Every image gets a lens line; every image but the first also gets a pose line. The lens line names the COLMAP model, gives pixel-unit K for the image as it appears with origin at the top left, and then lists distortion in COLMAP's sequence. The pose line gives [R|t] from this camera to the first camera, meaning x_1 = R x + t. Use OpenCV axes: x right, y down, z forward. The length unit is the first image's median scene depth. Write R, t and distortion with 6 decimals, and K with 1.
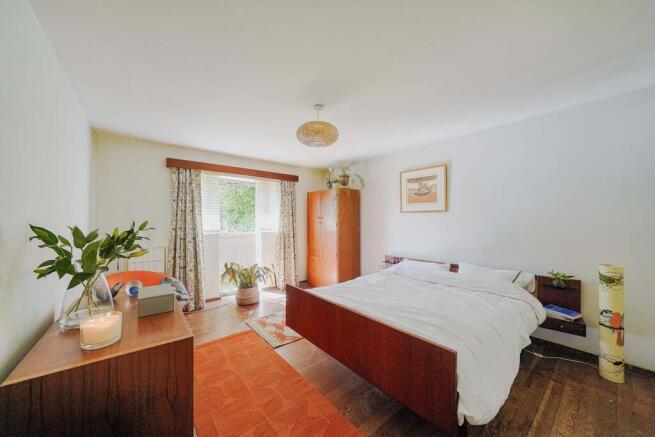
lens RADIAL K [[238.7, 0, 327.8], [0, 238.7, 219.0], [0, 0, 1]] dist [0.001256, -0.000047]
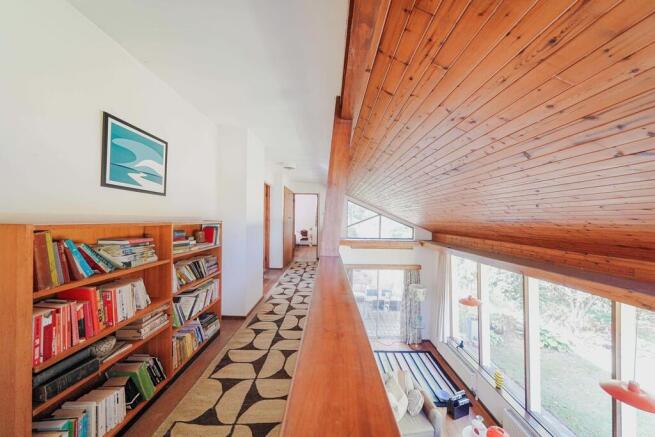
lens RADIAL K [[238.7, 0, 327.5], [0, 238.7, 217.9], [0, 0, 1]] dist [0.001256, -0.000047]
pose [[0.633429, 0.008105, 0.773758, -2.705527], [-0.007385, 0.999963, -0.004428, 0.016231], [-0.773766, -0.002909, 0.633465, -2.657843]]
